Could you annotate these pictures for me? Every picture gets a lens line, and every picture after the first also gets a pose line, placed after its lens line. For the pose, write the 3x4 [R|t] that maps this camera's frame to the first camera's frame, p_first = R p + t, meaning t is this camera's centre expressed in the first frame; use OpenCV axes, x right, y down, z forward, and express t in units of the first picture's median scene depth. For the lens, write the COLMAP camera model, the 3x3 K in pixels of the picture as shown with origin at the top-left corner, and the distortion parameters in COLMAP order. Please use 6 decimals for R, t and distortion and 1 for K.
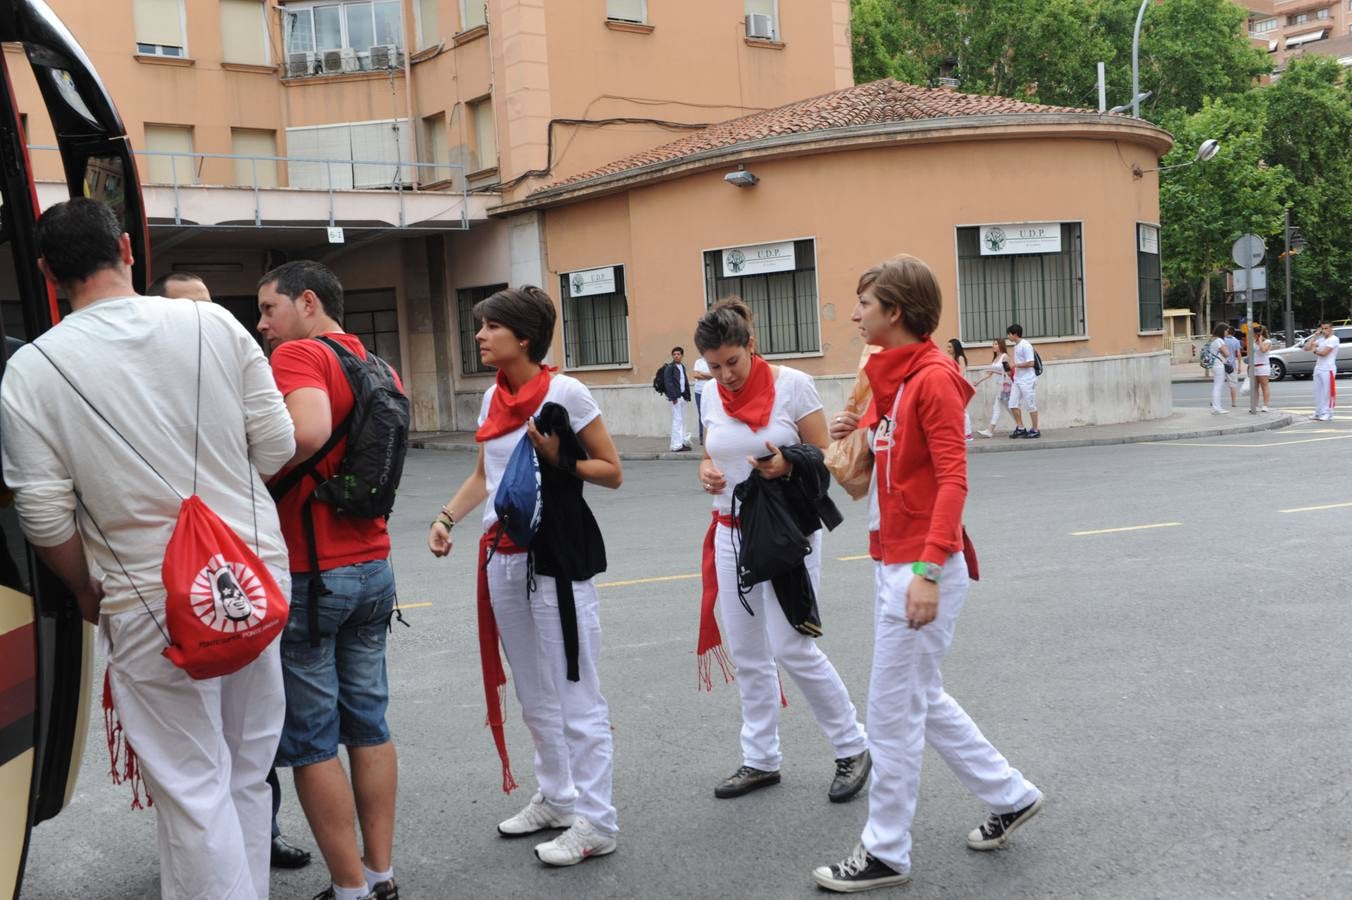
lens RADIAL K [[1433.3, 0, 681.4], [0, 1433.3, 440.7], [0, 0, 1]] dist [0.064593, 0.000000]
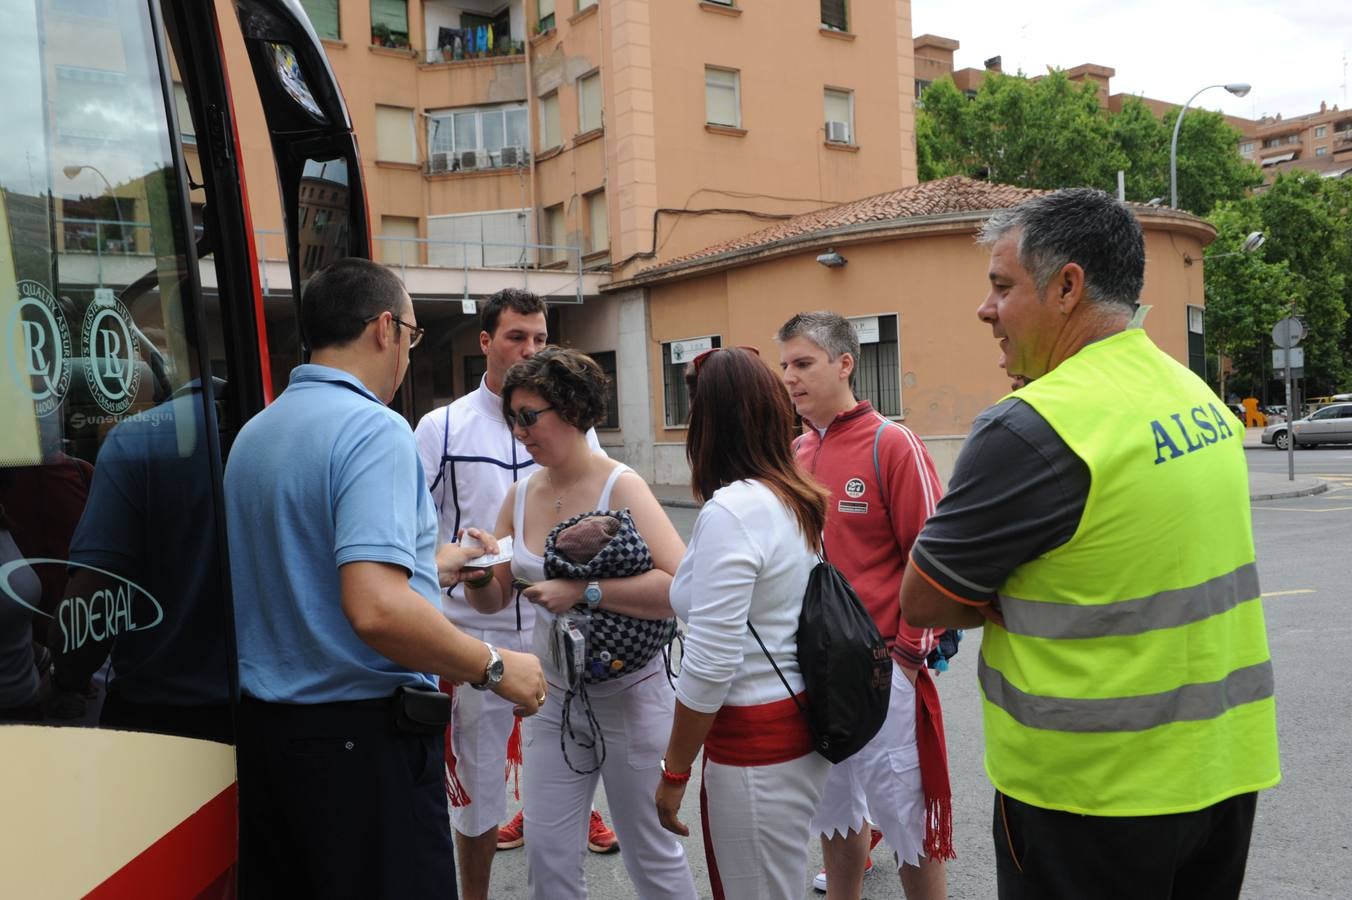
lens RADIAL K [[1201.7, 0, 673.8], [0, 1201.7, 442.0], [0, 0, 1]] dist [0.007173, 0.018904]
pose [[0.998625, 0.018953, -0.048878, -0.026013], [-0.020833, 0.999051, -0.038250, -0.002135], [0.048107, 0.039216, 0.998072, 0.053146]]
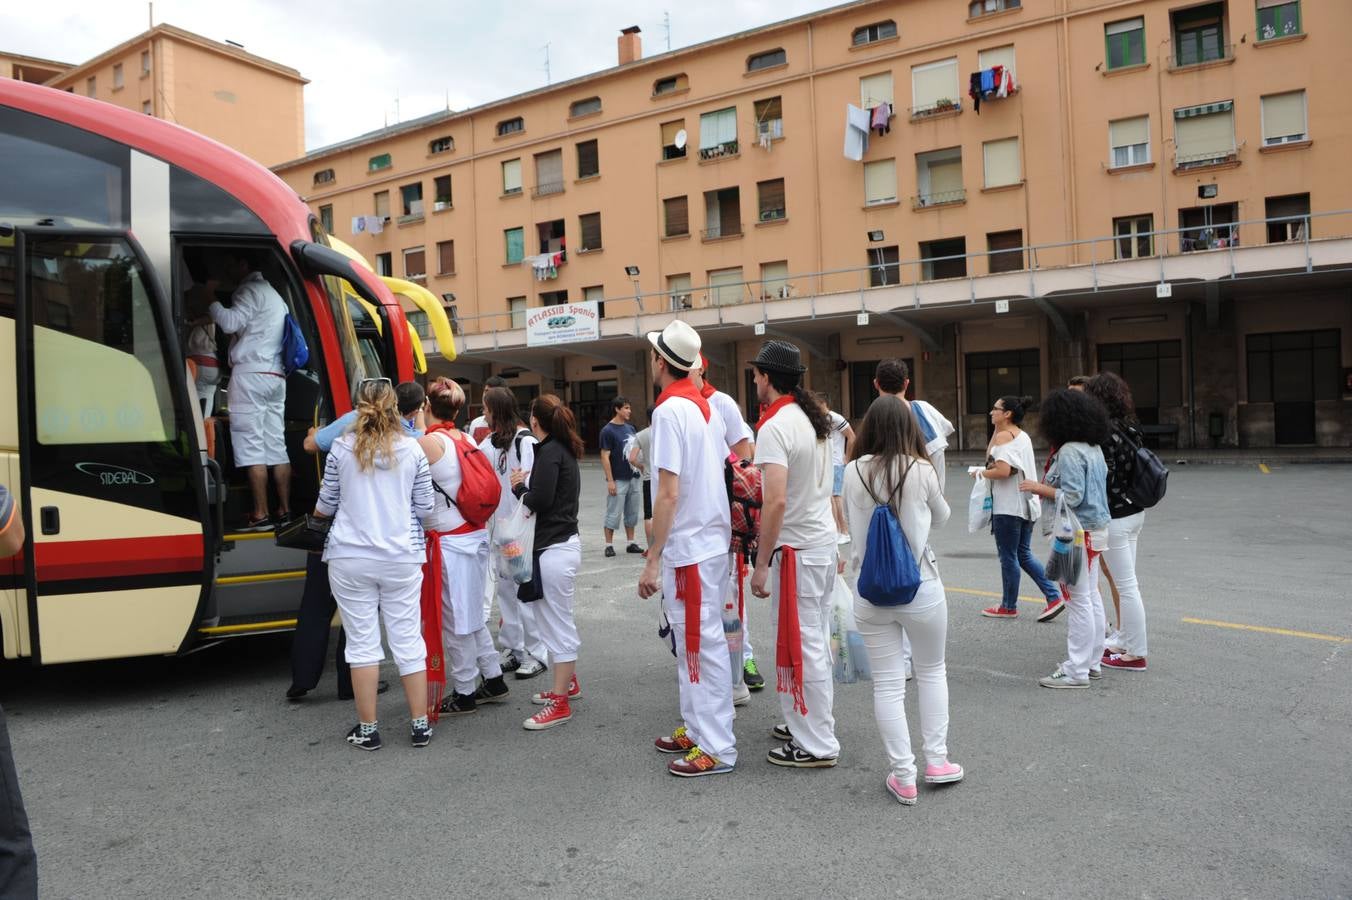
lens RADIAL K [[946.3, 0, 658.9], [0, 946.3, 450.7], [0, 0, 1]] dist [-0.047469, -0.000335]
pose [[0.343153, 0.073114, -0.936430, 0.147582], [-0.038803, 0.997218, 0.063640, -0.016476], [0.938478, 0.014498, 0.345035, 0.139640]]
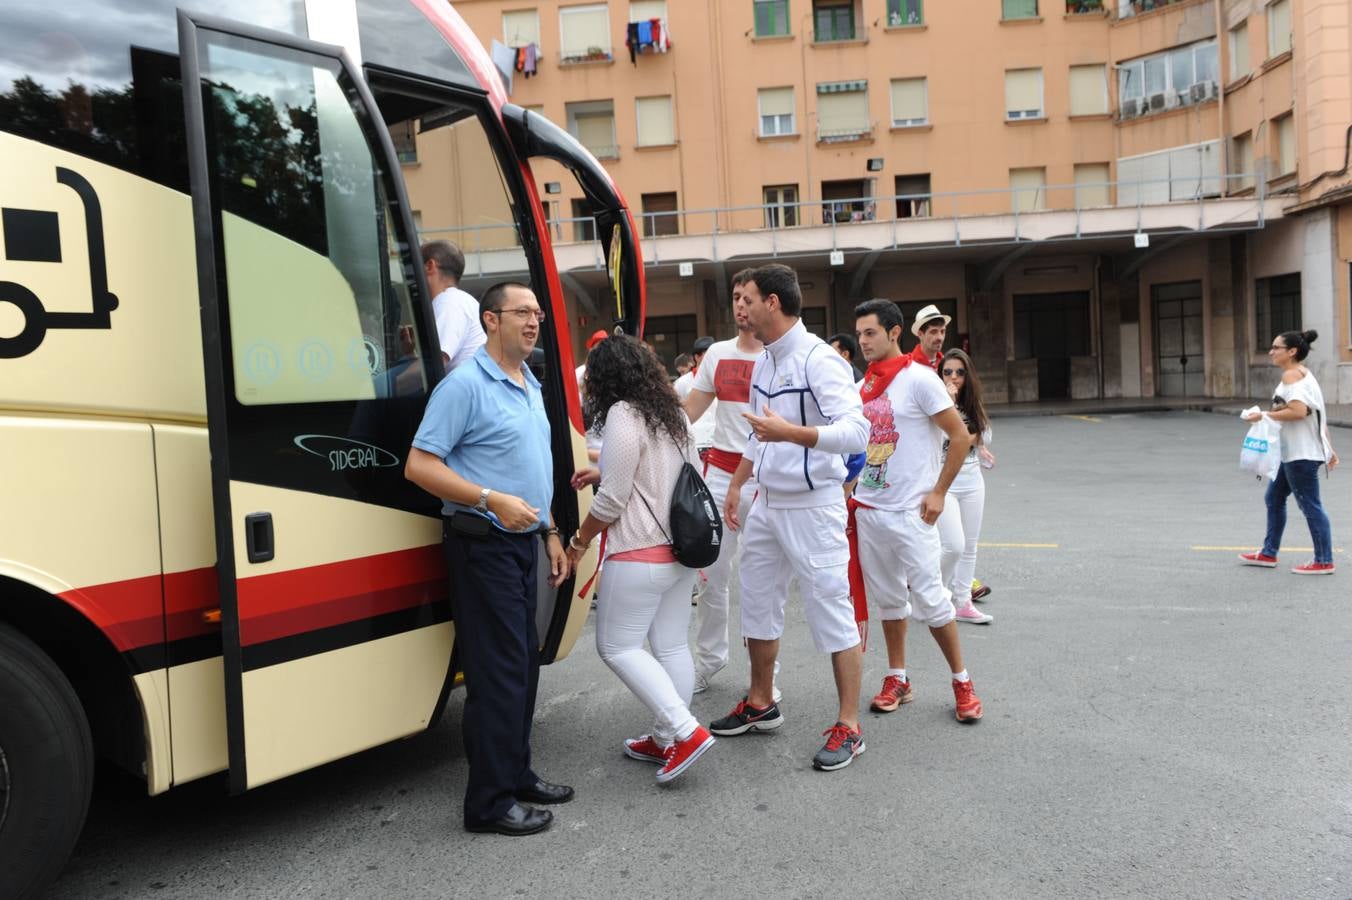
lens RADIAL K [[1026.8, 0, 652.6], [0, 1026.8, 452.6], [0, 0, 1]] dist [-0.026618, -0.007655]
pose [[0.737200, 0.066903, -0.672354, 0.052403], [-0.027927, 0.997253, 0.068612, -0.005858], [0.675097, -0.031804, 0.737043, 0.040436]]
